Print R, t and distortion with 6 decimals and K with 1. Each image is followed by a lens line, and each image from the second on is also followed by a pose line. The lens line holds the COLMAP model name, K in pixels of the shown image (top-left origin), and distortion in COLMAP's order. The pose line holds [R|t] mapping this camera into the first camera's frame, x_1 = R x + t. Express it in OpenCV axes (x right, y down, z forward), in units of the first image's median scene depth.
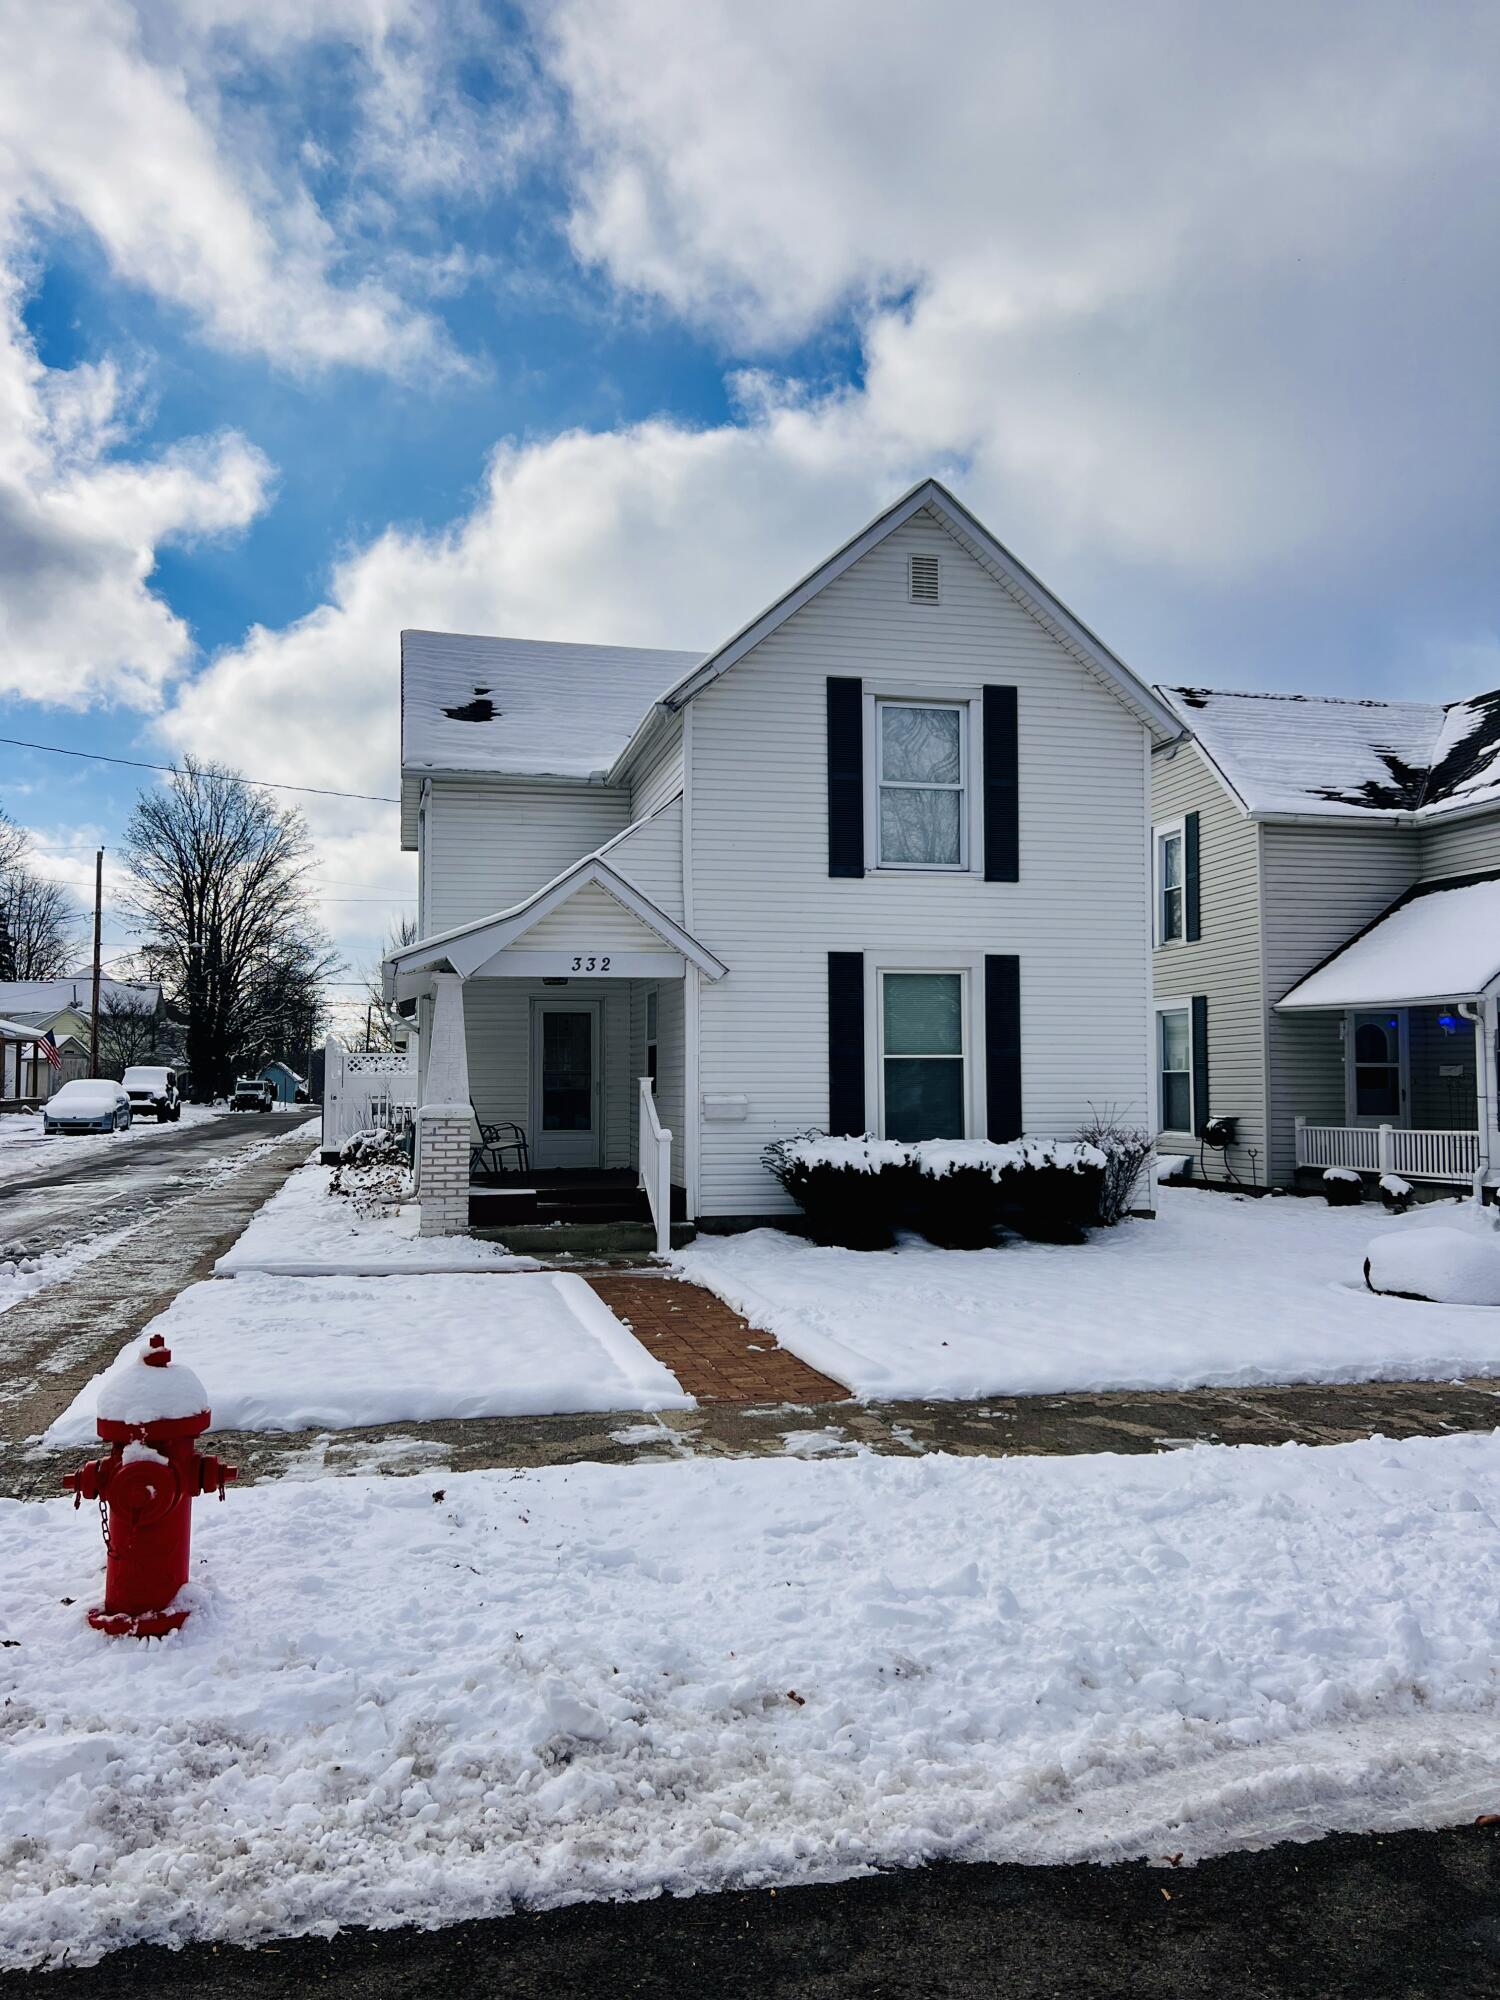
lens RADIAL K [[1567.2, 0, 750.0], [0, 1567.2, 1000.0], [0, 0, 1]] dist [0.003139, -0.001612]
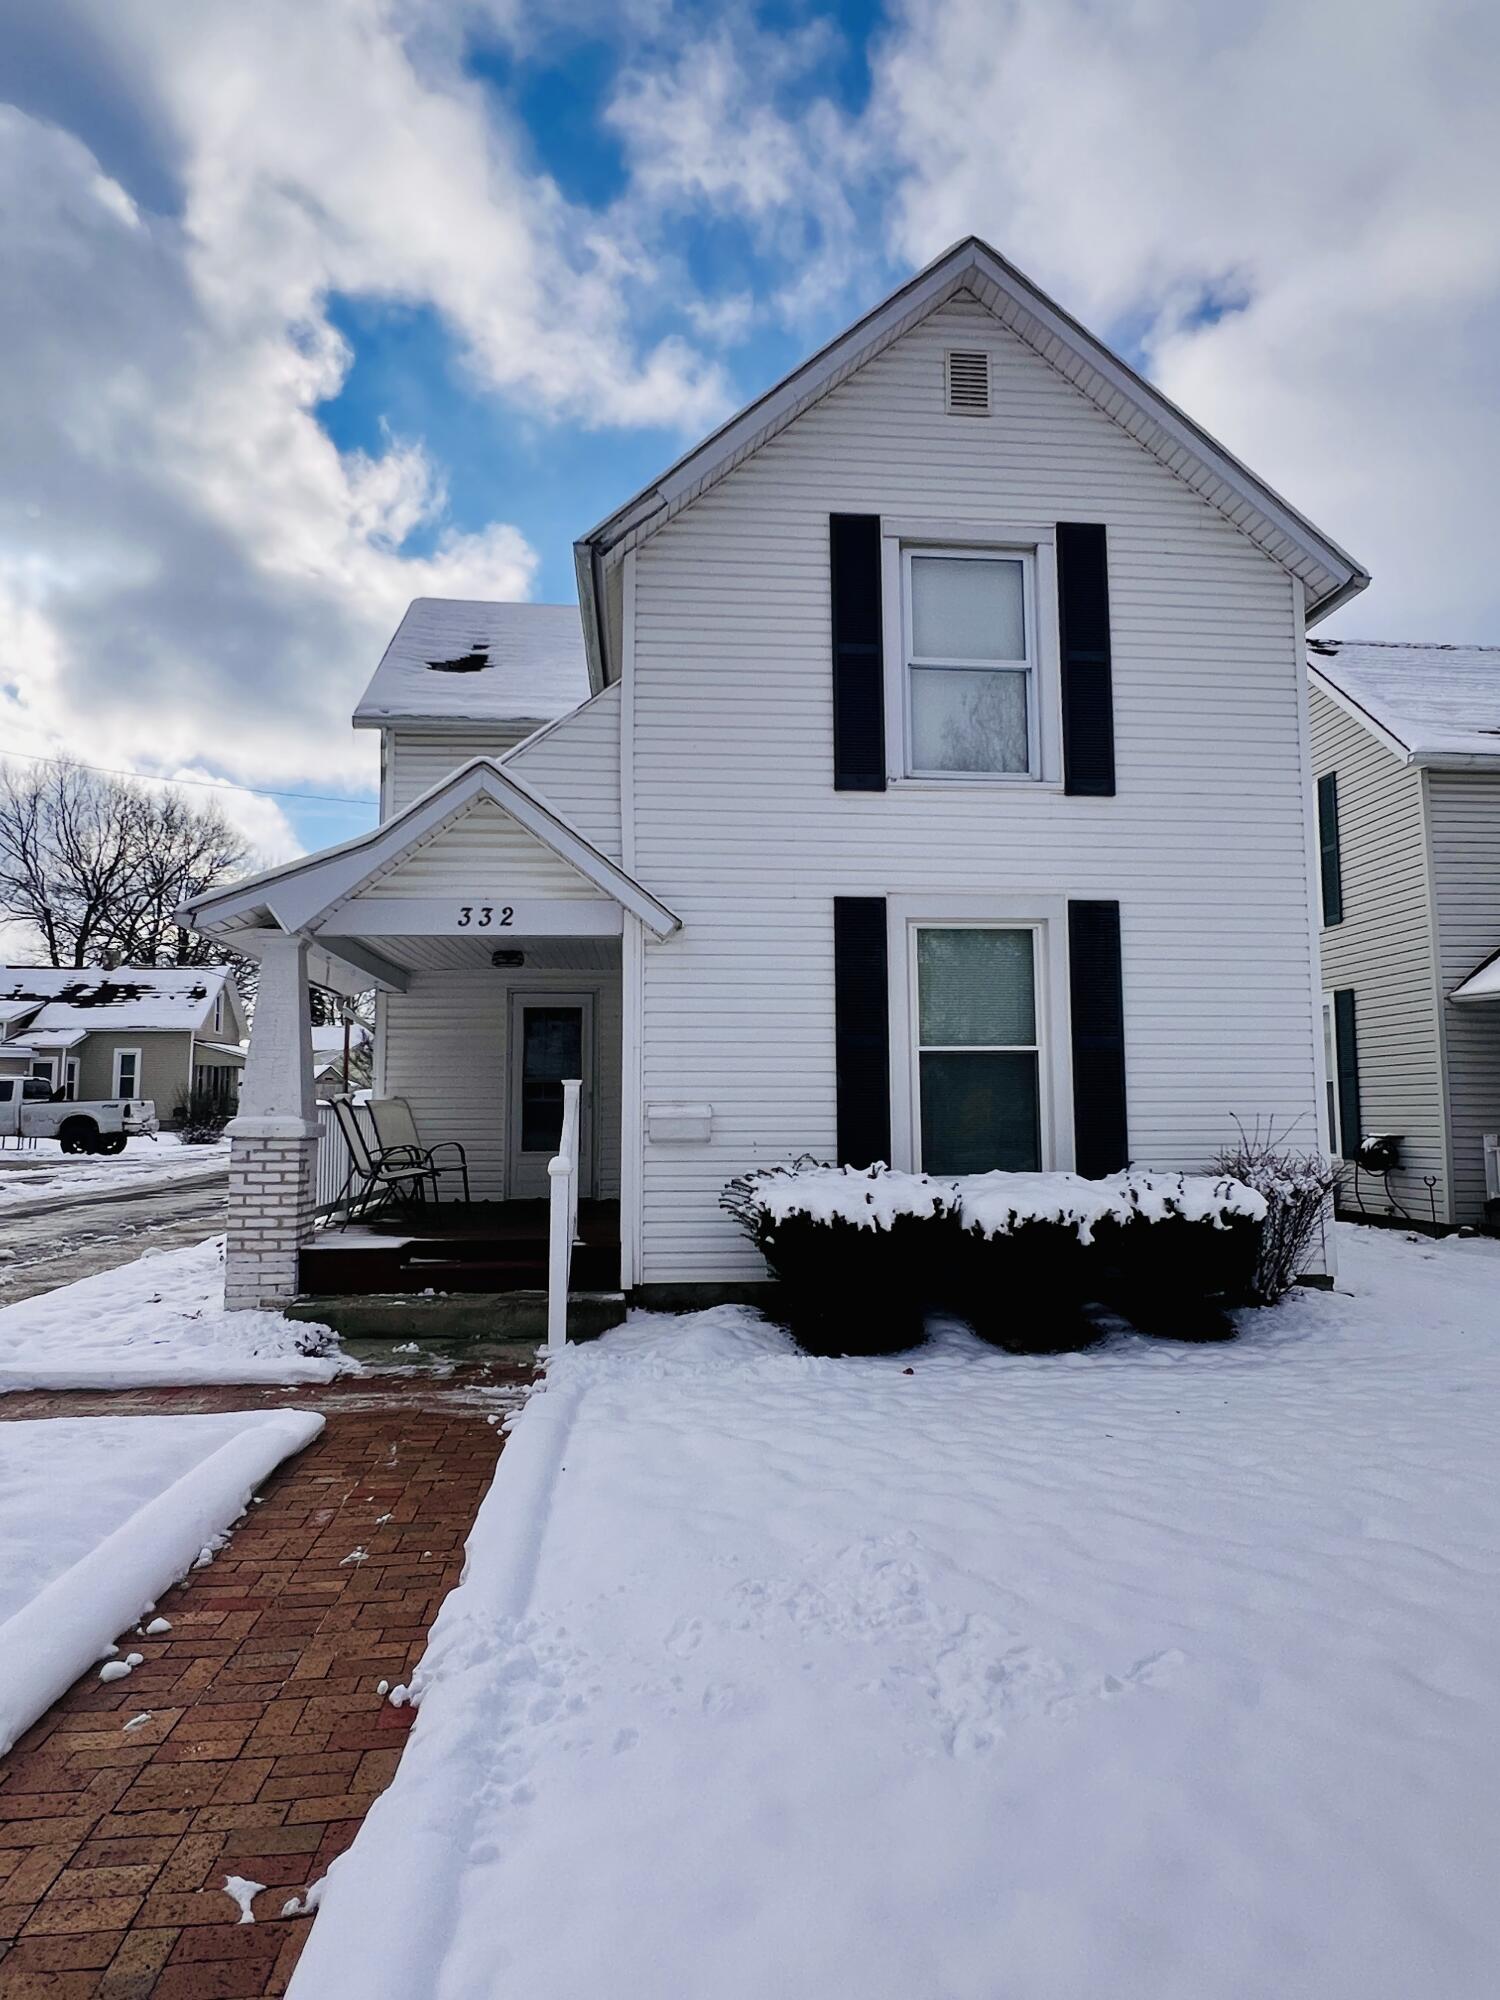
lens RADIAL K [[1180.4, 0, 752.9], [0, 1180.4, 994.5], [0, 0, 1]] dist [-0.035527, 0.002307]
pose [[0.990456, -0.014078, -0.137109, 0.084391], [0.008297, 0.999056, -0.042644, 0.033728], [0.137580, 0.041099, 0.989638, 0.477412]]
